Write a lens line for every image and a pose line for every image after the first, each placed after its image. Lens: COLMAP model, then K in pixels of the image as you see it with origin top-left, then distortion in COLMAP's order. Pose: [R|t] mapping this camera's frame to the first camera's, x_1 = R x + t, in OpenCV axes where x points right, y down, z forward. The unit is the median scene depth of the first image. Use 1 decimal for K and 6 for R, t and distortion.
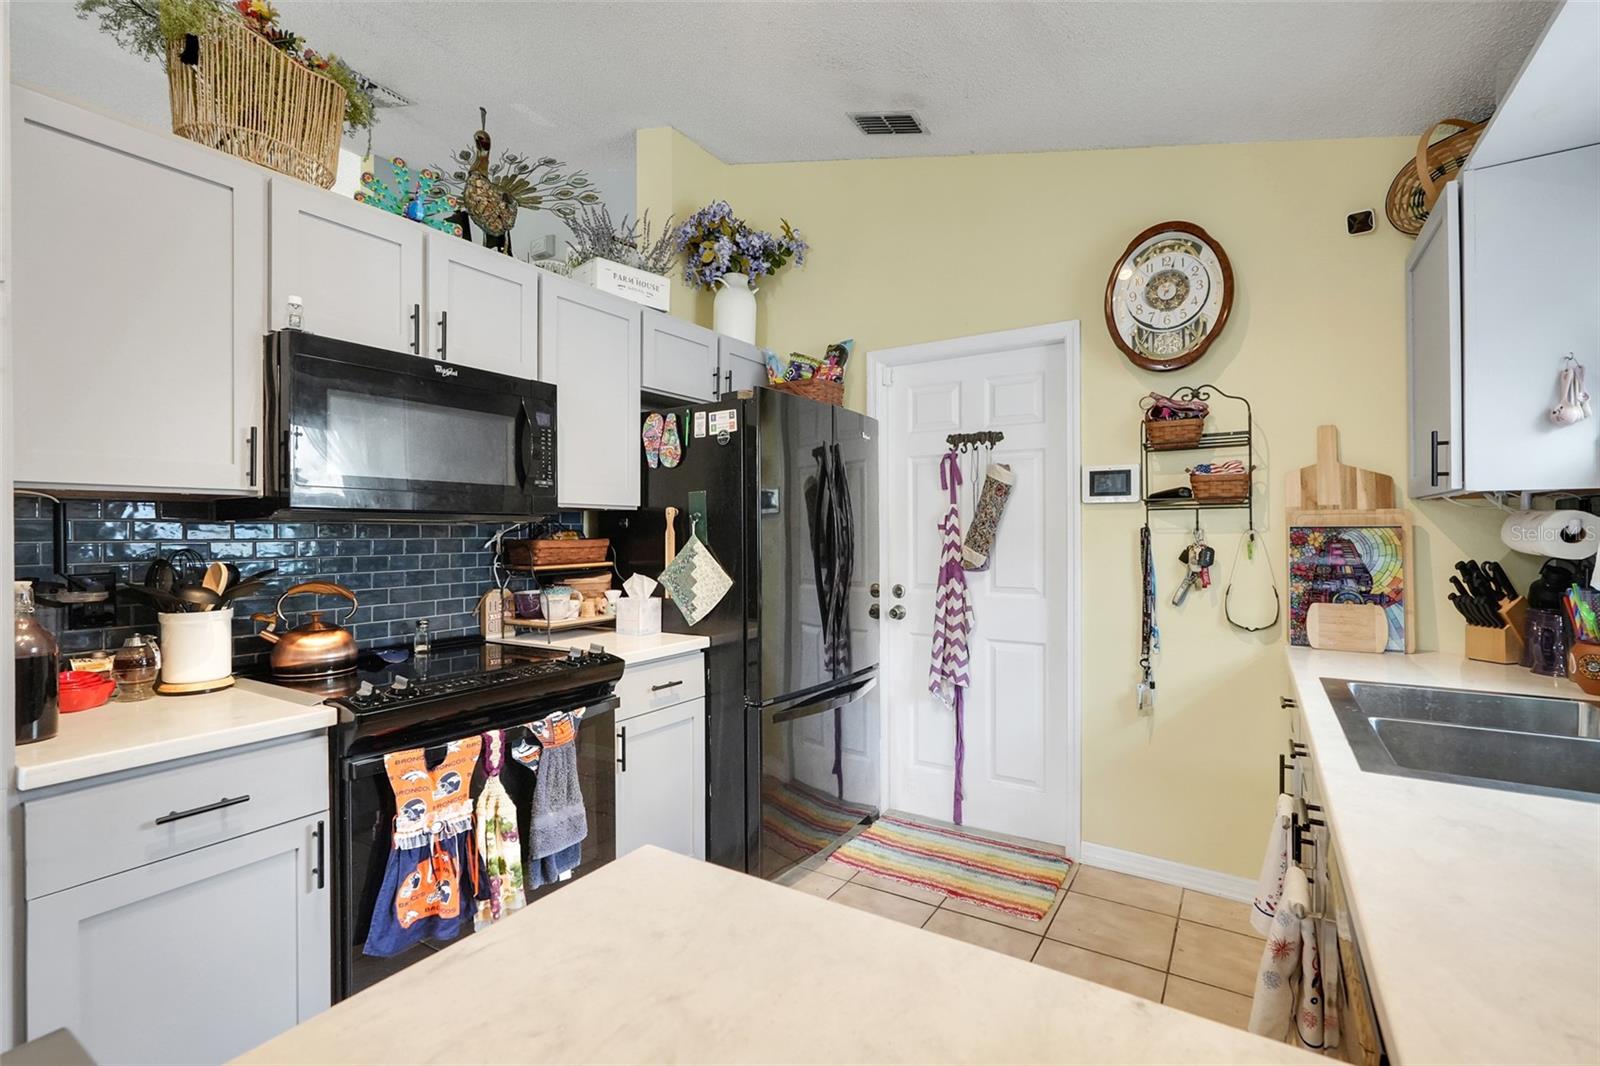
lens RADIAL K [[724.9, 0, 800.0], [0, 724.9, 533.0], [0, 0, 1]] dist [-0.000732, 0.000127]
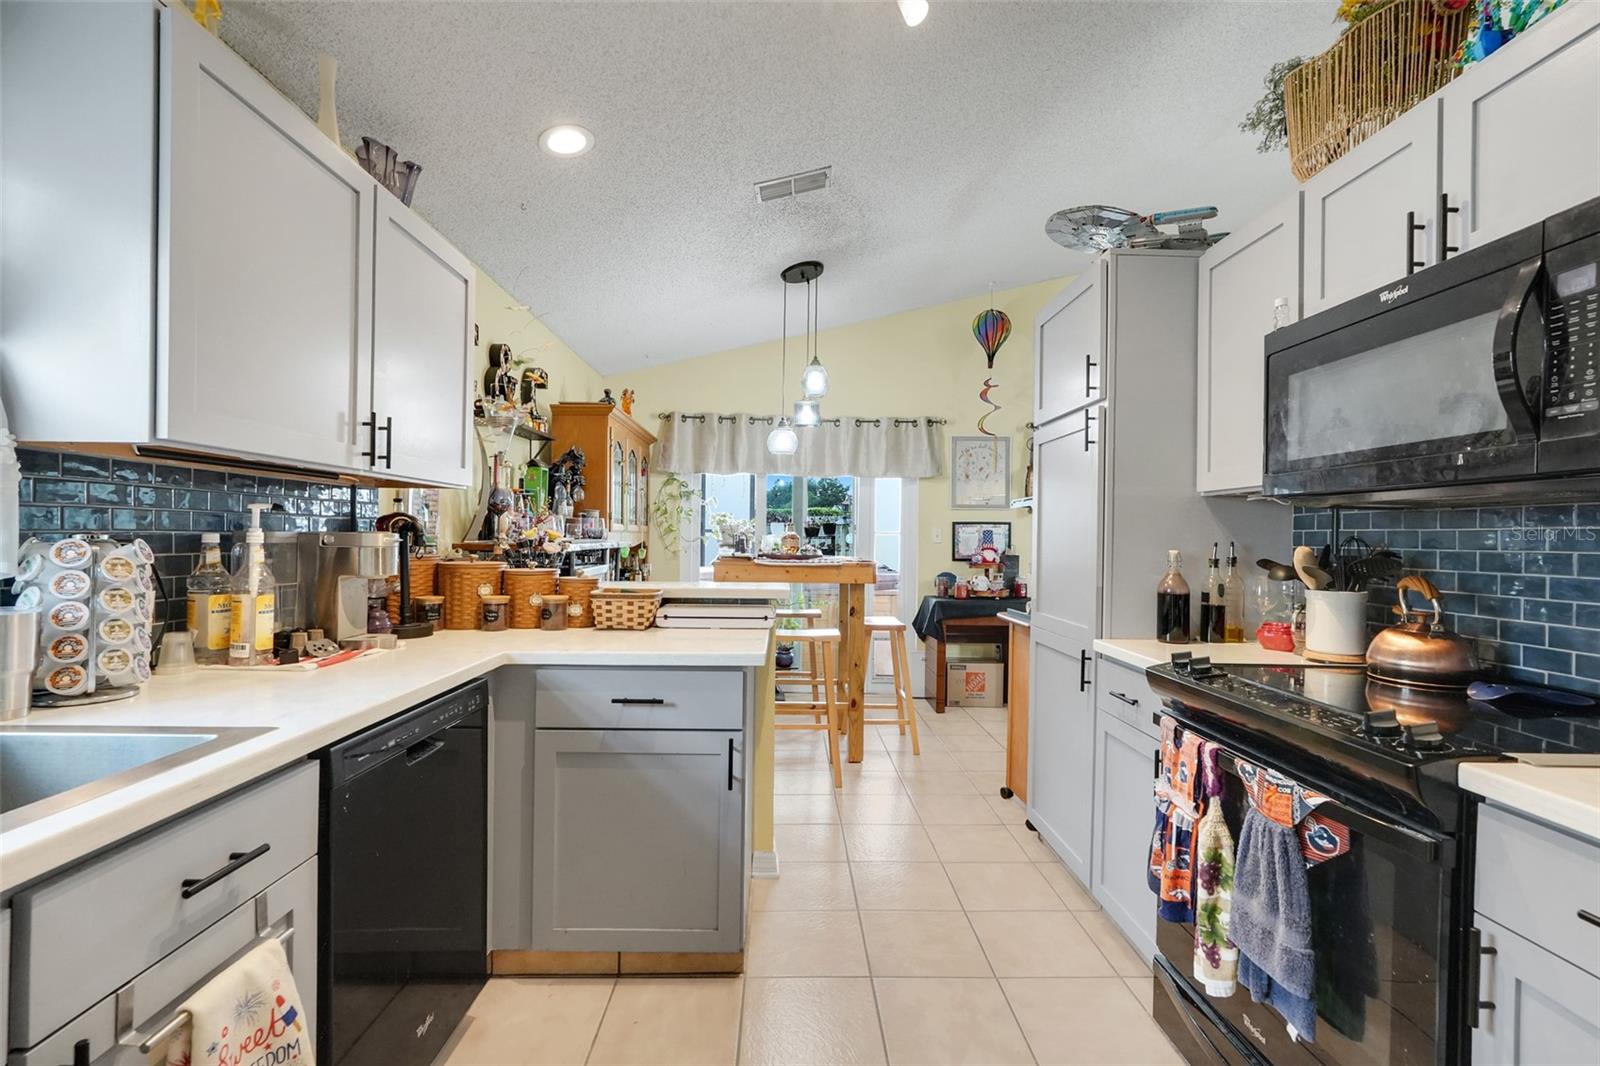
lens RADIAL K [[724.9, 0, 800.0], [0, 724.9, 533.0], [0, 0, 1]] dist [-0.000732, 0.000127]
pose [[-0.835801, -0.010737, -0.548927, 0.411060], [-0.010675, 0.999938, -0.003304, 0.026030], [0.548928, 0.003098, -0.835864, 1.281283]]
